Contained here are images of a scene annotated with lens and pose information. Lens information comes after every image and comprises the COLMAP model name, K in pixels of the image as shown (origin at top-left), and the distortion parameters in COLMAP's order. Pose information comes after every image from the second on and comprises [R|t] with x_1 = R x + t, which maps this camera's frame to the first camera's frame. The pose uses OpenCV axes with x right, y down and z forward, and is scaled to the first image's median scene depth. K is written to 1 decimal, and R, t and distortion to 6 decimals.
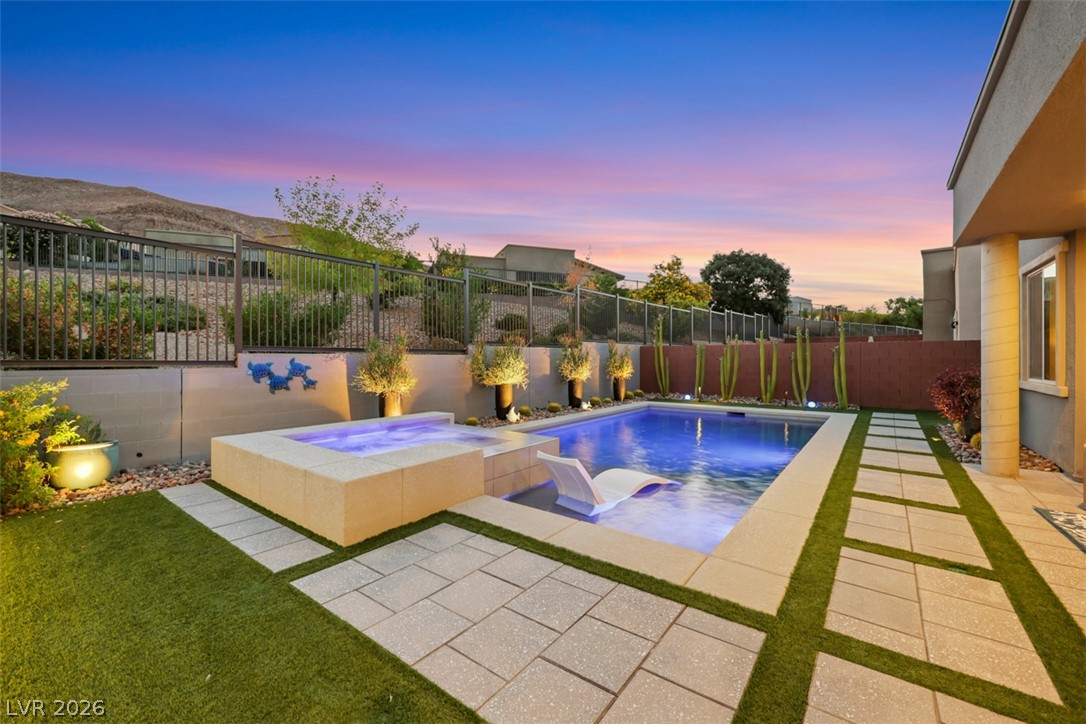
lens RADIAL K [[438.0, 0, 544.7], [0, 438.0, 358.3], [0, 0, 1]] dist [-0.000935, -0.000062]
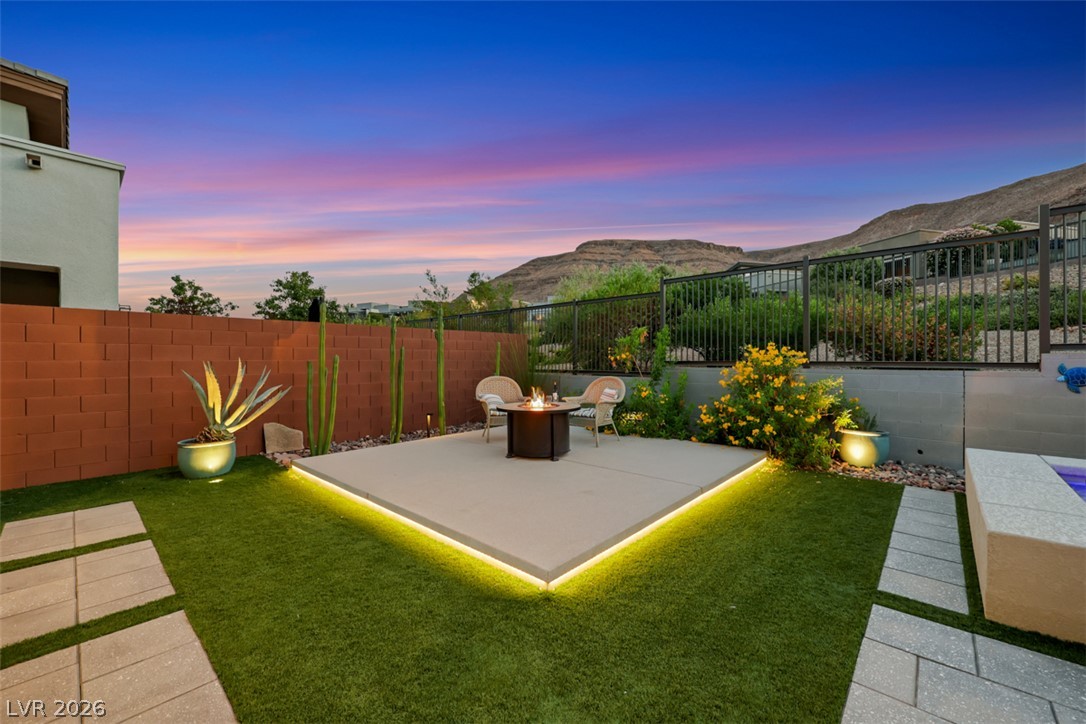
lens RADIAL K [[438.0, 0, 544.7], [0, 438.0, 358.3], [0, 0, 1]] dist [-0.000935, -0.000062]
pose [[-0.088285, -0.002700, -0.996092, 0.091765], [0.000056, 0.999996, -0.002716, -0.000240], [0.996095, -0.000295, -0.088284, 0.091149]]
